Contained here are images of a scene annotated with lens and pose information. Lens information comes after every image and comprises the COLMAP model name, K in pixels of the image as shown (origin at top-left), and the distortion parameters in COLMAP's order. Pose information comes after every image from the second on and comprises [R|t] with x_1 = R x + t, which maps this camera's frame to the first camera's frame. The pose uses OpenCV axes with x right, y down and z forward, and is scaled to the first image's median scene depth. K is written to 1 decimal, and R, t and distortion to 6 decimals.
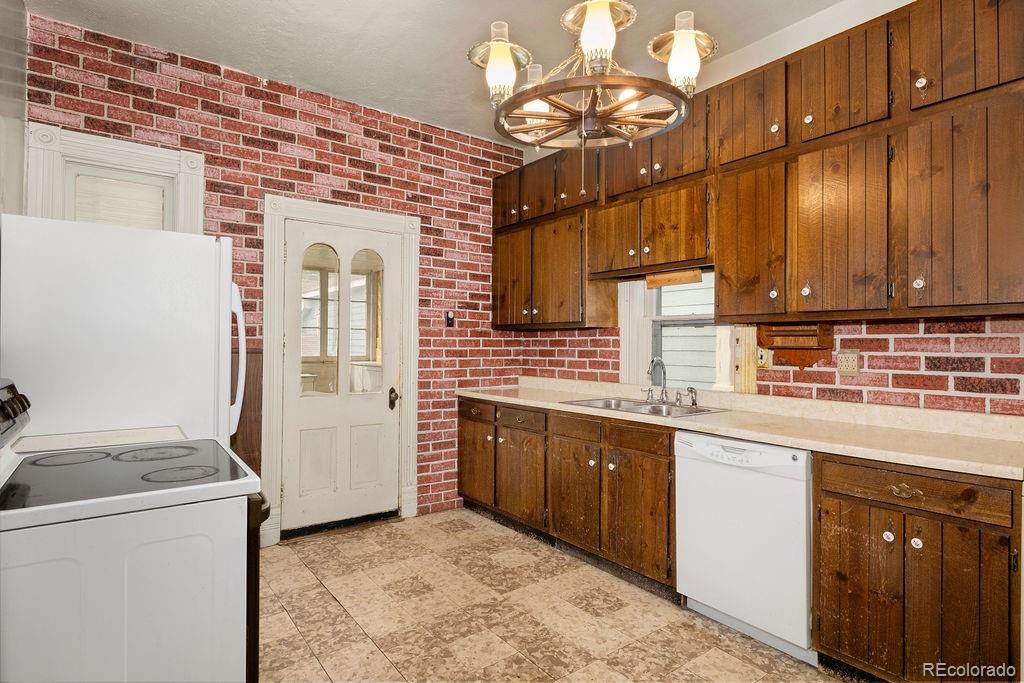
lens RADIAL K [[538.0, 0, 506.3], [0, 538.0, 339.2], [0, 0, 1]] dist [-0.004656, 0.000400]
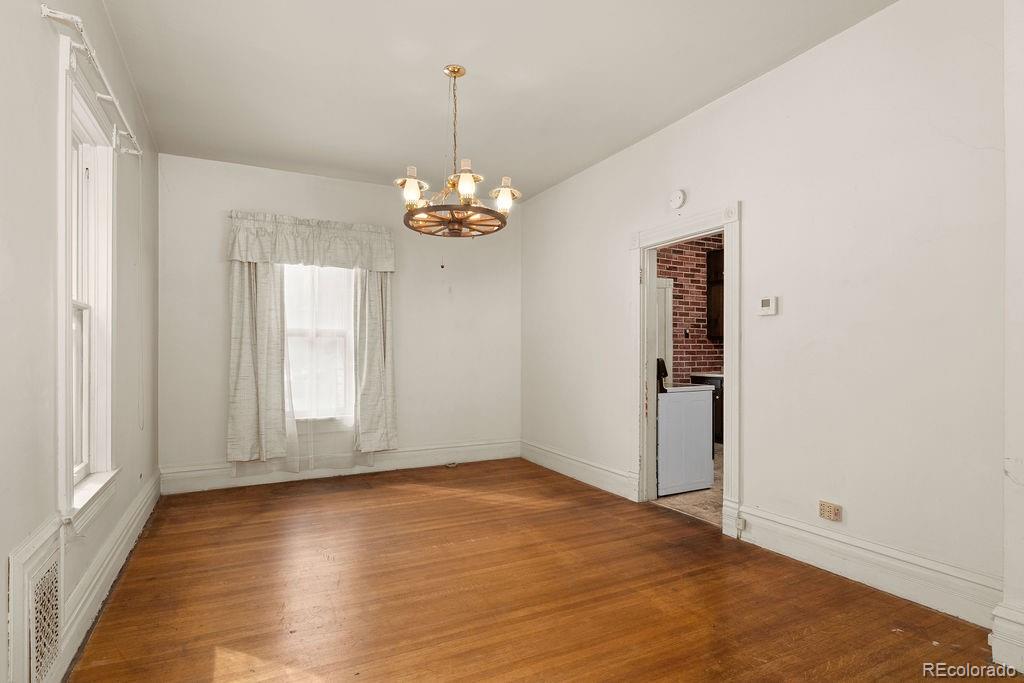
lens RADIAL K [[511.6, 0, 509.8], [0, 511.6, 360.6], [0, 0, 1]] dist [-0.000988, -0.000047]
pose [[0.987651, -0.010120, -0.156344, -0.524663], [0.013262, 0.999730, 0.019070, 0.014677], [0.156109, -0.020908, 0.987519, -0.973657]]
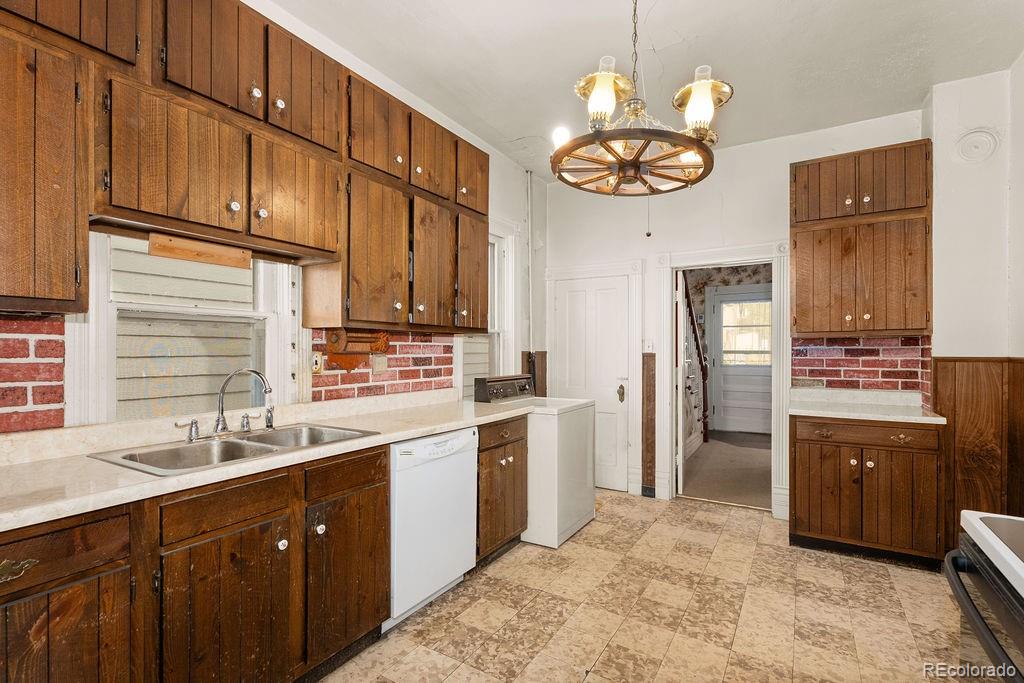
lens RADIAL K [[487.2, 0, 503.2], [0, 487.2, 350.8], [0, 0, 1]] dist [-0.000773, 0.001895]
pose [[-0.377798, -0.011471, 0.925817, -0.393558], [-0.014942, 0.999869, 0.006291, 0.001004], [-0.925768, -0.011457, -0.377919, 0.862323]]
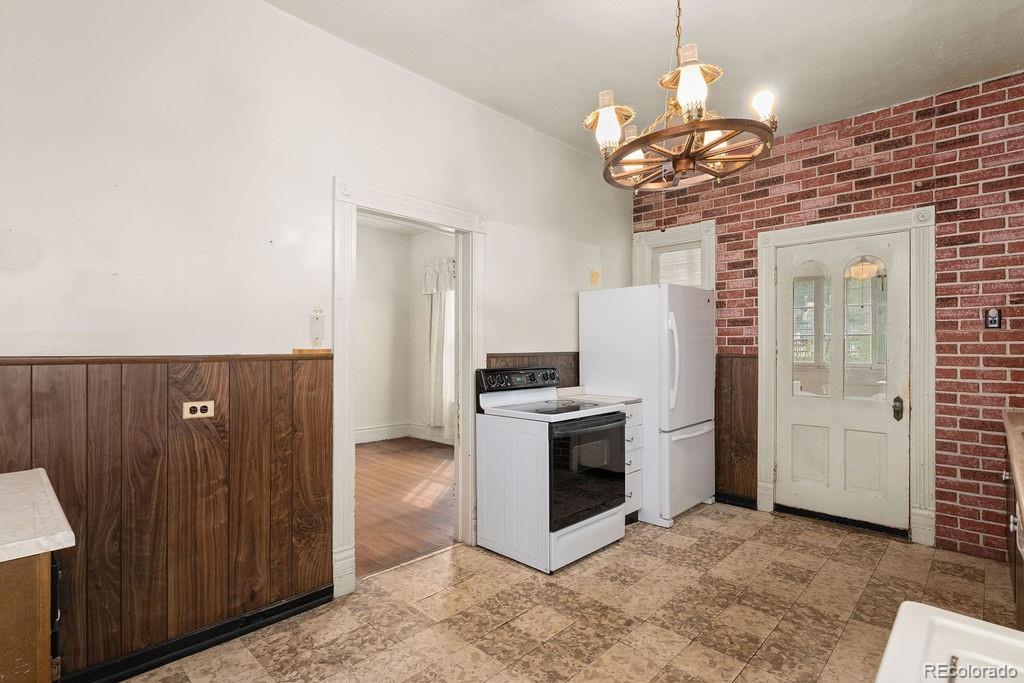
lens RADIAL K [[491.4, 0, 514.4], [0, 491.4, 343.9], [0, 0, 1]] dist [0.000683, -0.001098]
pose [[0.175340, -0.015808, -0.984381, 0.595898], [0.010468, 0.999845, -0.014192, 0.003222], [0.984452, -0.007816, 0.175479, 0.224718]]
